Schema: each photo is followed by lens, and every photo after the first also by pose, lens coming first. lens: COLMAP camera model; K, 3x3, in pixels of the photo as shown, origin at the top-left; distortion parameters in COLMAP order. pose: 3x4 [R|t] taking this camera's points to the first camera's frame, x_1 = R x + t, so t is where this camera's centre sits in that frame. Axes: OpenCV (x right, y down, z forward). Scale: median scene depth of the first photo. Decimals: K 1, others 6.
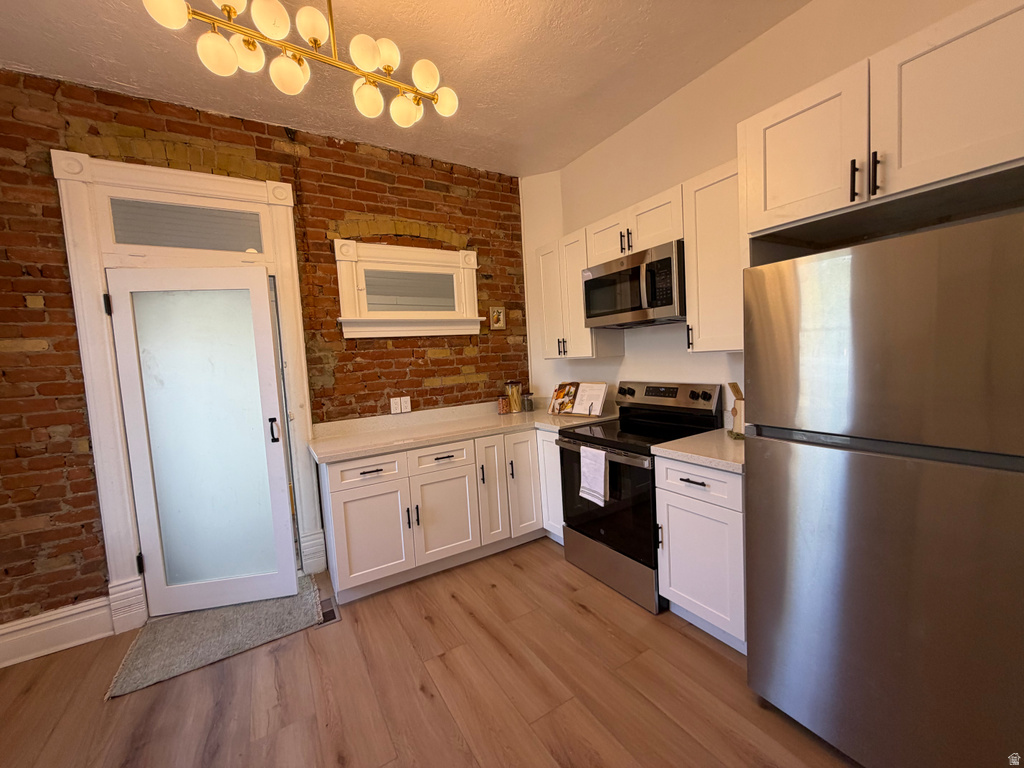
lens RADIAL K [[409.3, 0, 509.2], [0, 409.3, 381.8], [0, 0, 1]] dist [-0.001788, 0.000704]
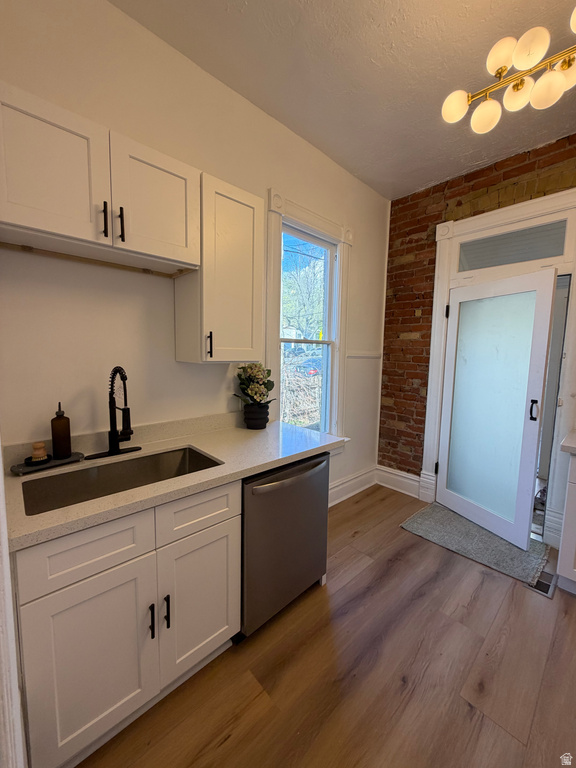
lens RADIAL K [[307.0, 0, 288.5], [0, 307.0, 380.5], [0, 0, 1]] dist [-0.001788, 0.000704]
pose [[0.193289, 0.153547, -0.969053, 0.144299], [-0.094761, 0.985982, 0.137328, -0.022919], [0.976555, 0.065285, 0.205130, 0.134238]]
